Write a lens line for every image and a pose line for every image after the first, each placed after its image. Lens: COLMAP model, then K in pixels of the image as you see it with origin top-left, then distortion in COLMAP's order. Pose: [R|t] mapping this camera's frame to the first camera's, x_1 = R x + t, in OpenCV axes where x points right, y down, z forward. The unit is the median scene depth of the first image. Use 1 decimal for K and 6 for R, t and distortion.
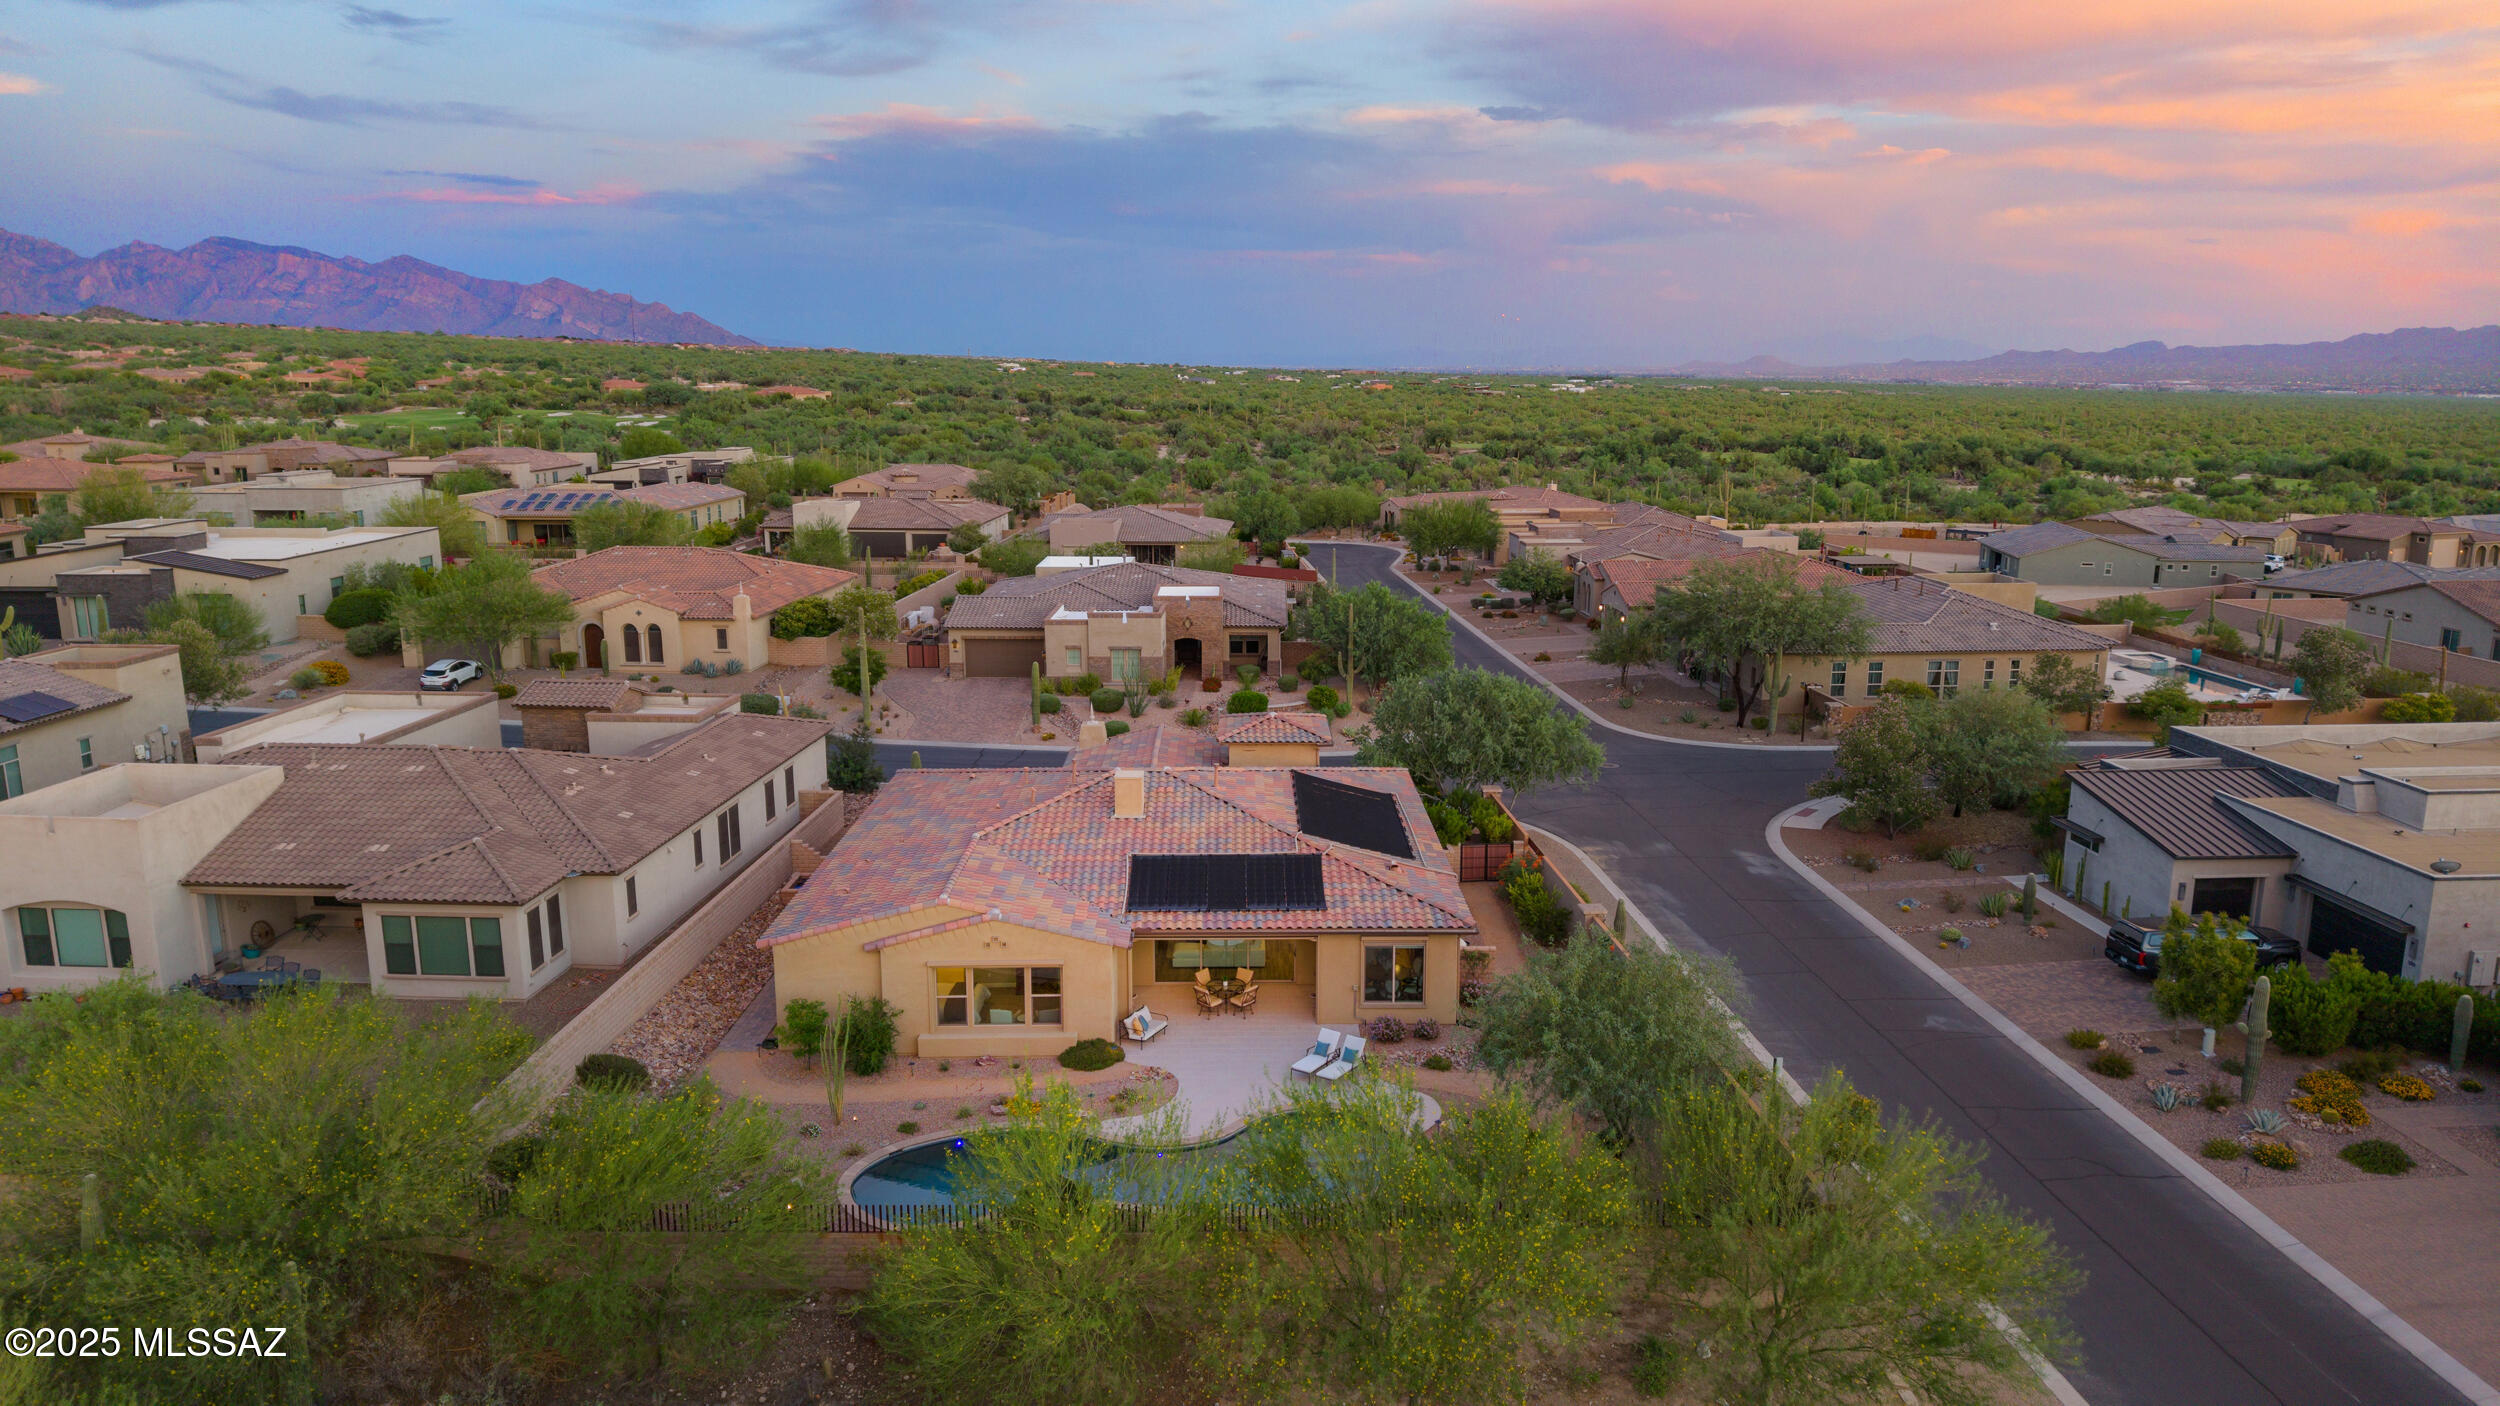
lens RADIAL K [[1680.8, 0, 1266.2], [0, 1680.8, 715.0], [0, 0, 1]] dist [0.021546, -0.027913]
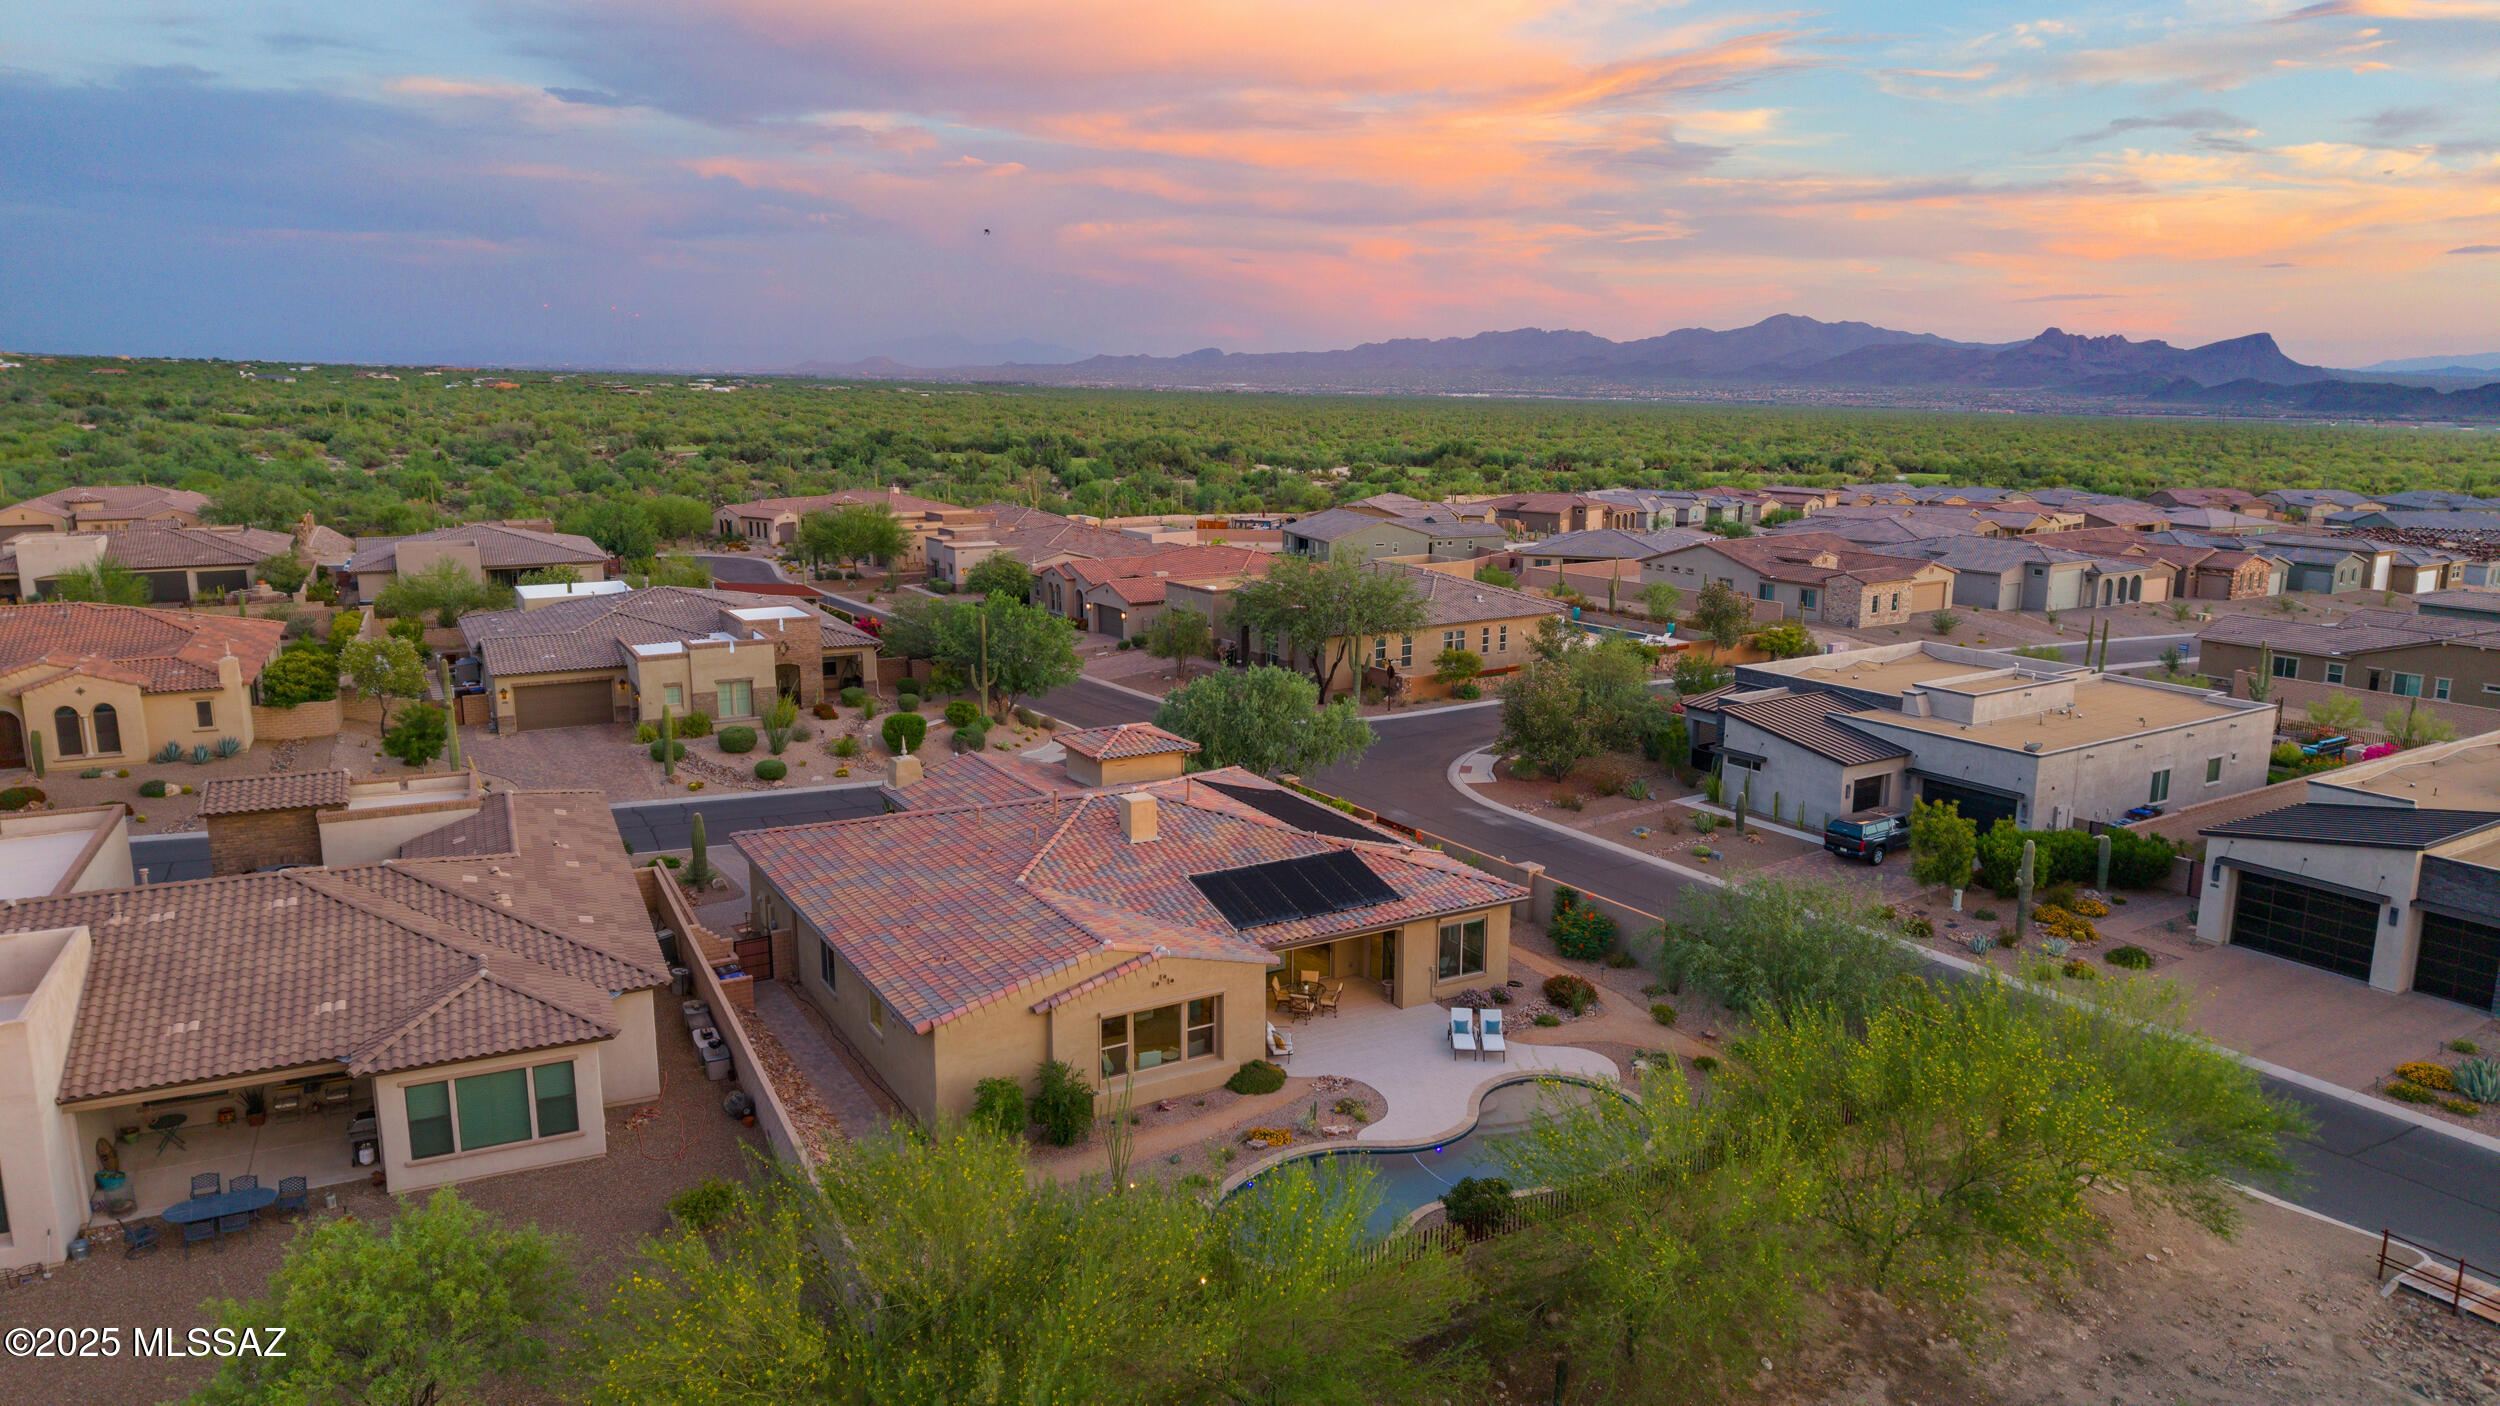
lens RADIAL K [[1680.8, 0, 1266.2], [0, 1680.8, 715.0], [0, 0, 1]] dist [0.021546, -0.027913]
pose [[0.869748, -0.096653, 0.483939, -0.273646], [0.096775, 0.994997, 0.024797, -0.016152], [-0.483915, 0.025266, 0.874750, 0.065112]]
